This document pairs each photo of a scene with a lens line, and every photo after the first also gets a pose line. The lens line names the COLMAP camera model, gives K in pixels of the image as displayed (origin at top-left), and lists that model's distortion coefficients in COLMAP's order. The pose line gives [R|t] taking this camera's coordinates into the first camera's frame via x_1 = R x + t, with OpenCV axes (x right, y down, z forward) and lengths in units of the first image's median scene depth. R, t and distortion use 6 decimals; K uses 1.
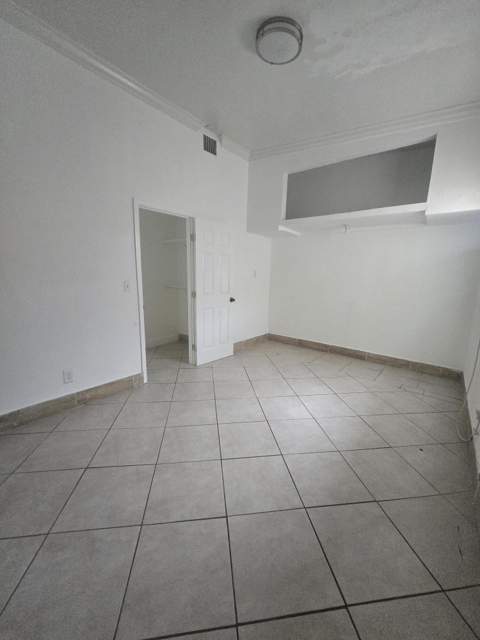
lens RADIAL K [[258.3, 0, 240.0], [0, 258.3, 322.1], [0, 0, 1]] dist [0.001782, 0.000049]
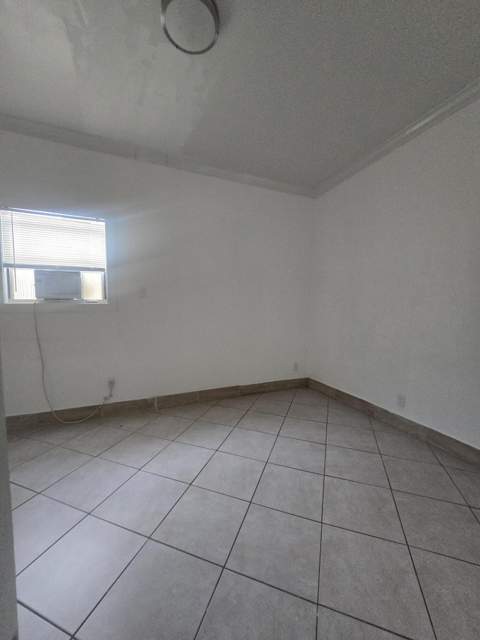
lens RADIAL K [[258.3, 0, 239.6], [0, 258.3, 320.9], [0, 0, 1]] dist [0.001782, 0.000049]
pose [[-0.883631, -0.081919, 0.460961, -0.409788], [0.044517, 0.965411, 0.256904, -0.345175], [-0.466062, 0.247529, -0.849421, 1.733341]]
